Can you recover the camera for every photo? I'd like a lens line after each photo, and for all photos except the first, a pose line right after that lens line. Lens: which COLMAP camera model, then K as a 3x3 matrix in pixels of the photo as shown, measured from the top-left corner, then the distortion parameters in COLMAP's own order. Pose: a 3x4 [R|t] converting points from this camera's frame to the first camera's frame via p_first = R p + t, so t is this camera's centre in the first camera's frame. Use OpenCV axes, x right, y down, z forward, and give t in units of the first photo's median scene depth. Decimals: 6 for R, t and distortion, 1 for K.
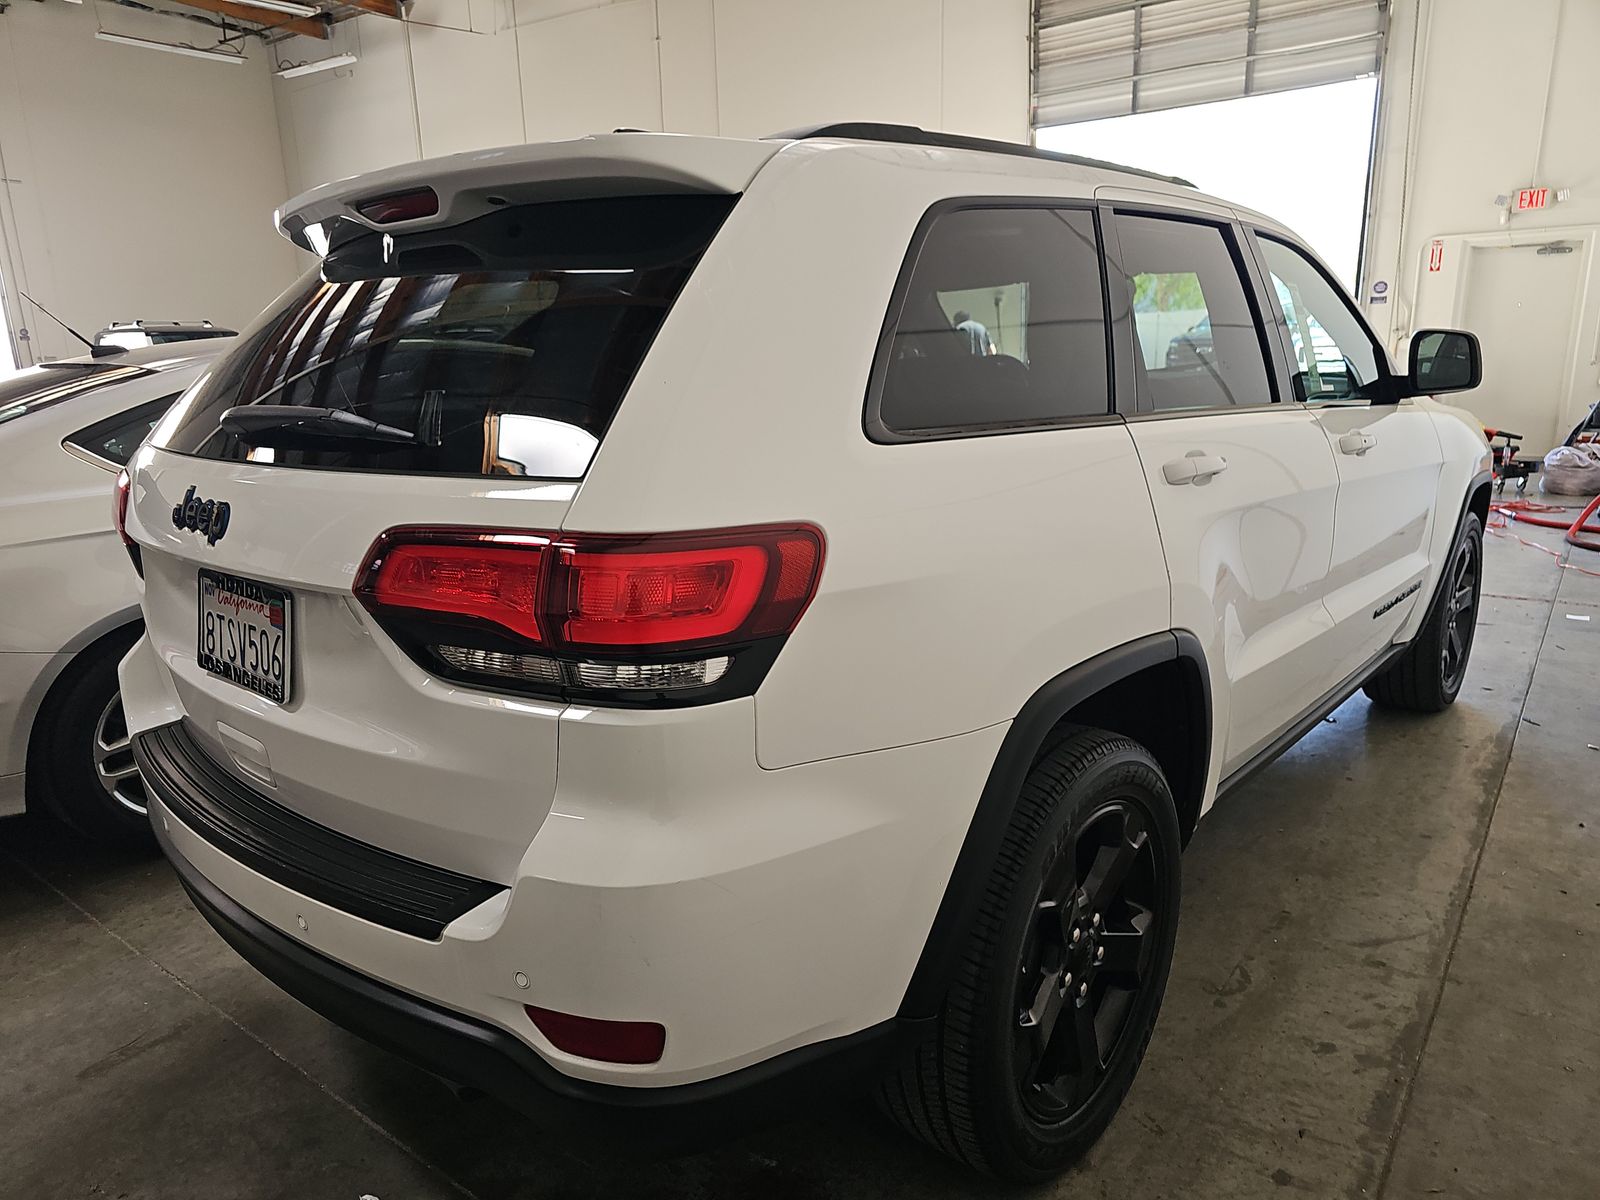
lens RADIAL K [[1077.8, 0, 793.7], [0, 1077.8, 599.2], [0, 0, 1]] dist [0.034758, -0.022477]
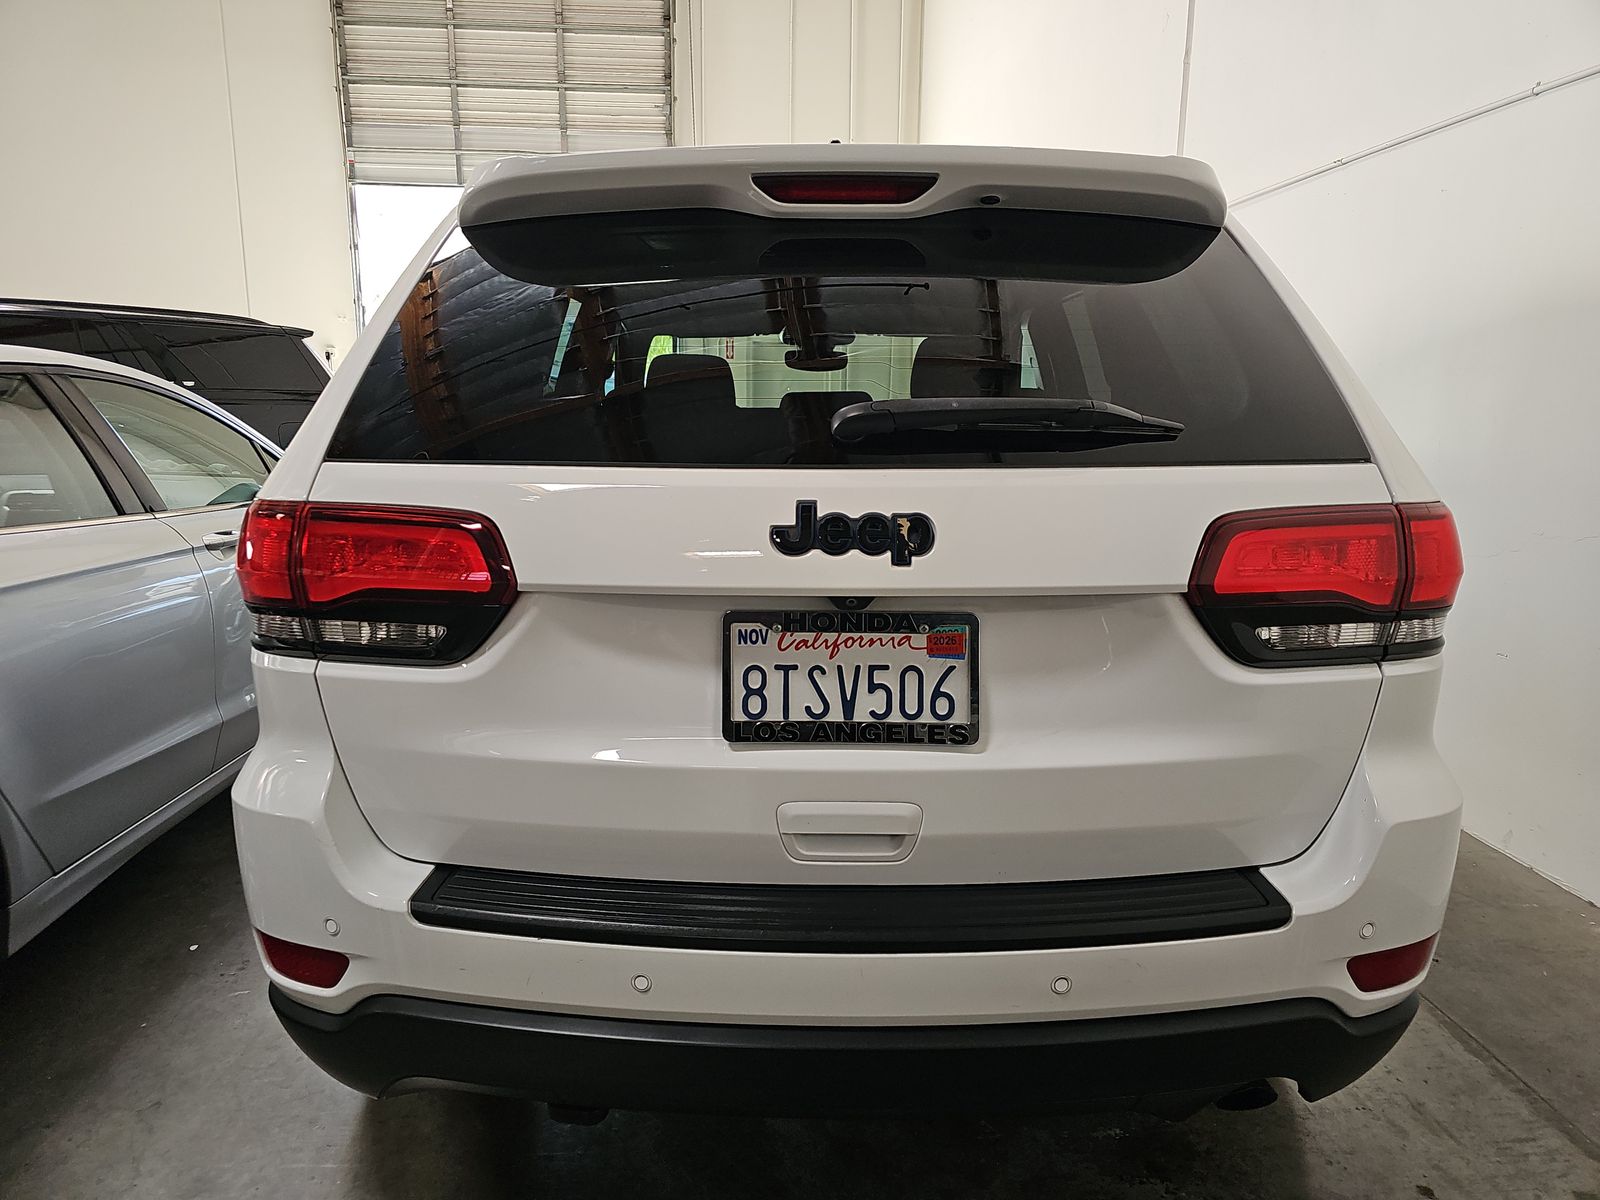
lens RADIAL K [[1054.6, 0, 796.3], [0, 1054.6, 585.0], [0, 0, 1]] dist [0.053971, -0.003200]
pose [[0.760758, -0.083144, 0.643688, -1.015762], [0.128255, 0.991462, -0.023515, -0.024173], [-0.636238, 0.100445, 0.764926, 0.403408]]
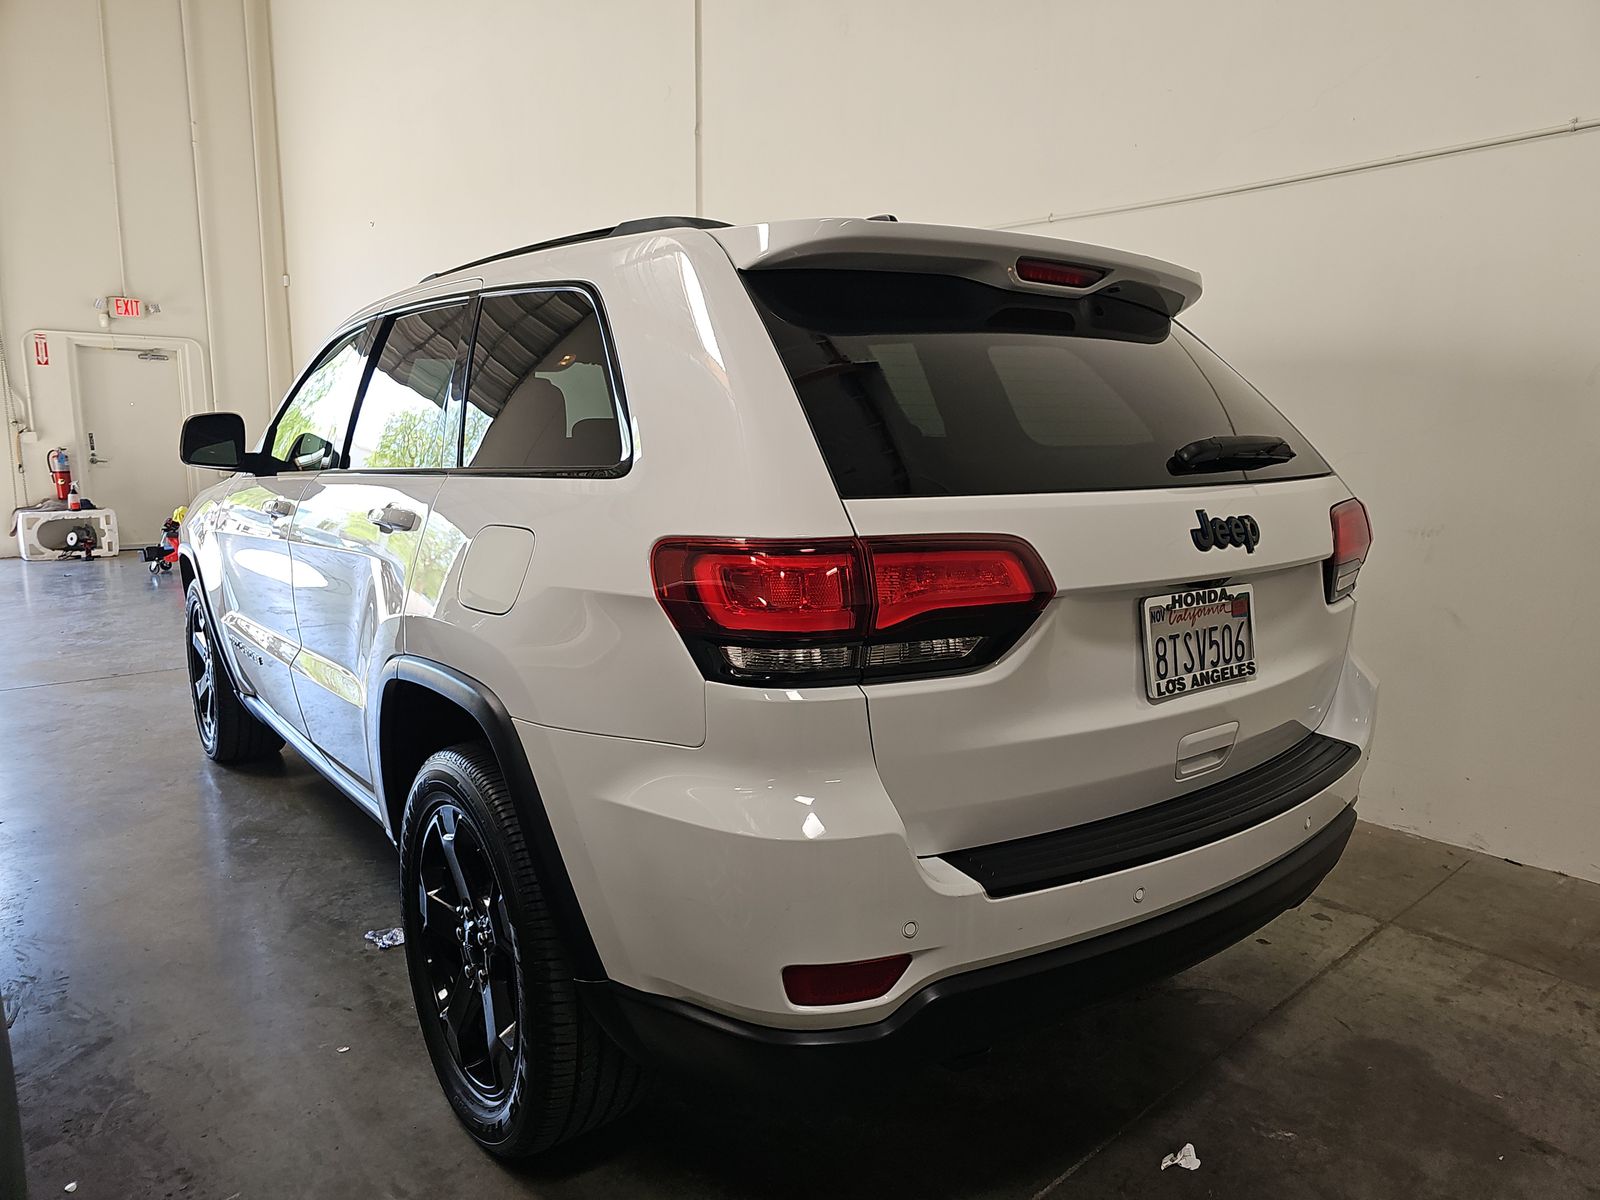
lens RADIAL K [[1077.8, 0, 793.7], [0, 1077.8, 599.2], [0, 0, 1]] dist [0.034758, -0.022477]
pose [[0.191561, -0.123294, 0.973706, -1.623217], [0.214623, 0.973330, 0.081022, -0.183995], [-0.957727, 0.193459, 0.212914, 1.127905]]
